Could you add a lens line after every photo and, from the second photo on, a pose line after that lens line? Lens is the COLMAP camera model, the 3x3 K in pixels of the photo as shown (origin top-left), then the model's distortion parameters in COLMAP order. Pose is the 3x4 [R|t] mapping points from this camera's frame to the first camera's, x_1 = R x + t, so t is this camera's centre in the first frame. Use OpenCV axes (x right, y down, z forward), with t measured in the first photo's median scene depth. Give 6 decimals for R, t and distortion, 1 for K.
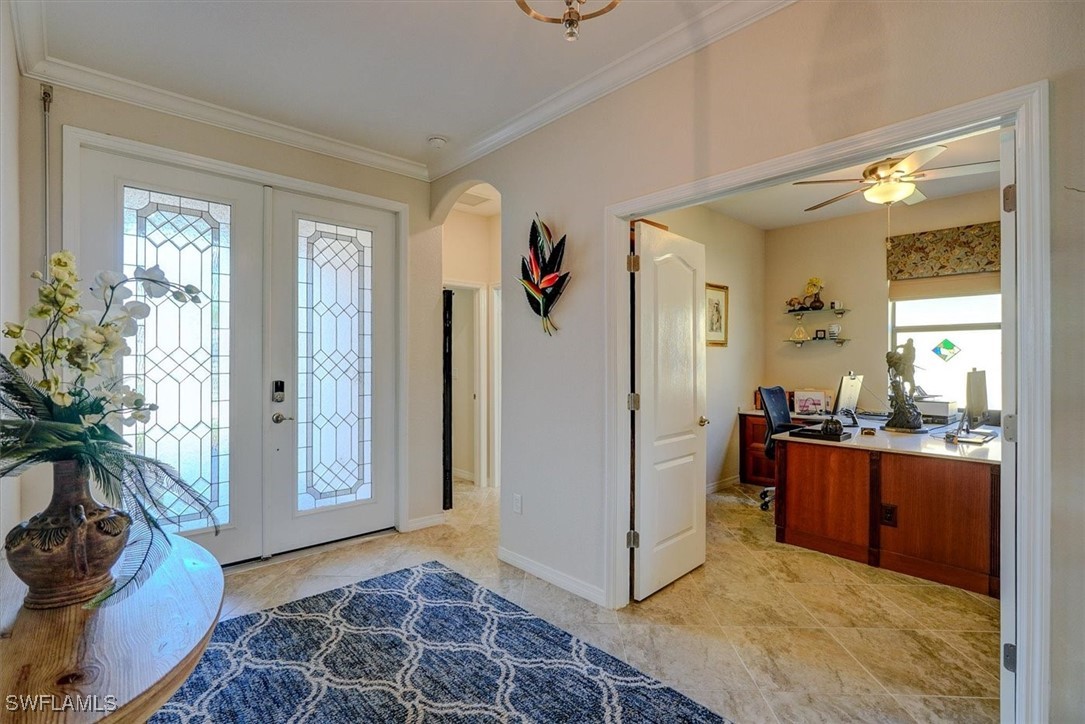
lens RADIAL K [[495.0, 0, 561.4], [0, 495.0, 365.1], [0, 0, 1]] dist [-0.017186, 0.010946]
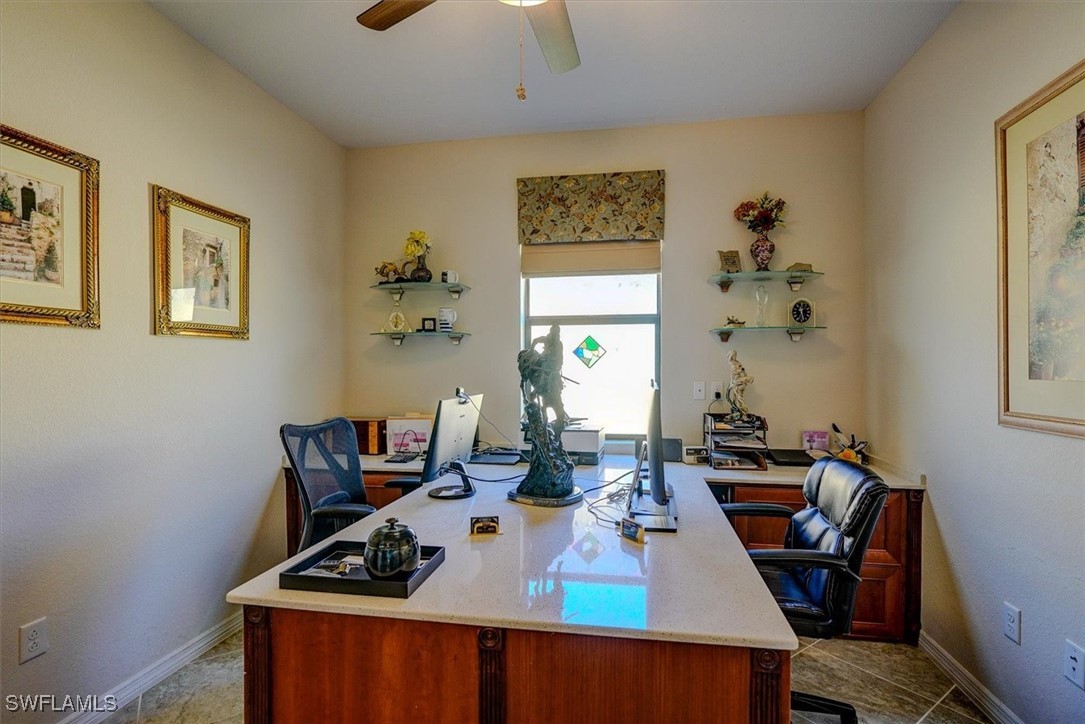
lens RADIAL K [[521.1, 0, 543.4], [0, 521.1, 372.1], [0, 0, 1]] dist [-0.021833, 0.012466]
pose [[0.808798, -0.007845, 0.588034, 0.303401], [0.007812, 0.999966, 0.002596, -0.004066], [-0.588035, 0.002494, 0.808832, 0.456017]]
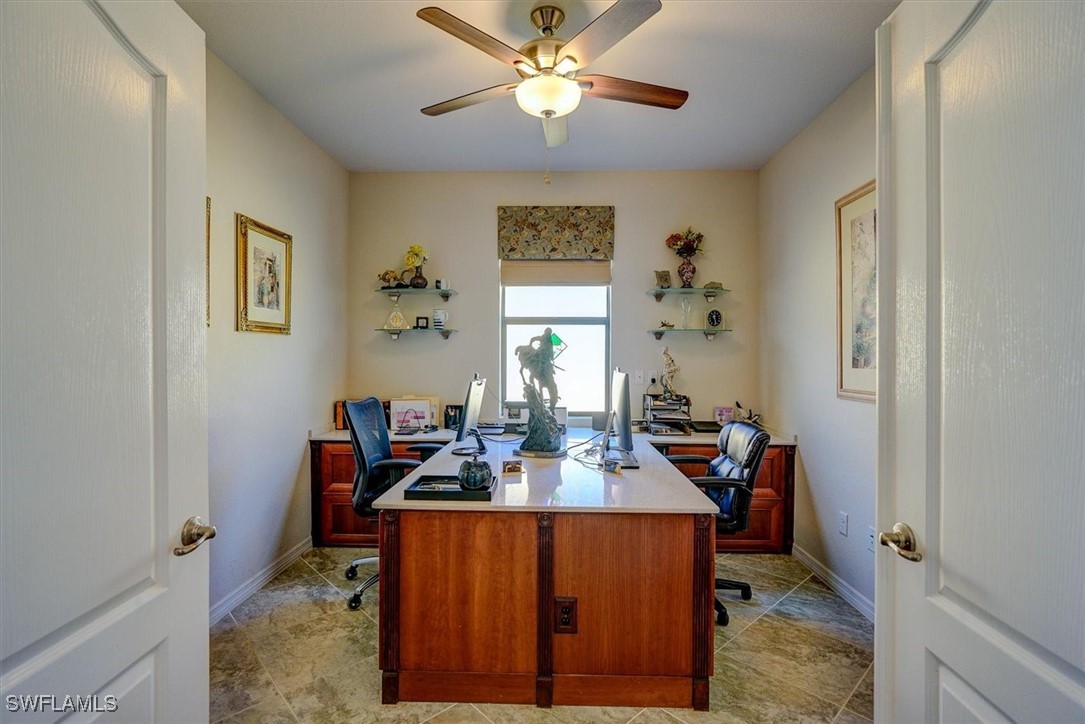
lens RADIAL K [[505.6, 0, 537.8], [0, 505.6, 360.3], [0, 0, 1]] dist [-0.021350, 0.011263]
pose [[0.721688, -0.000324, 0.692218, 0.143194], [0.002498, 0.999995, -0.002137, -0.003534], [-0.692214, 0.003271, 0.721685, 0.383927]]
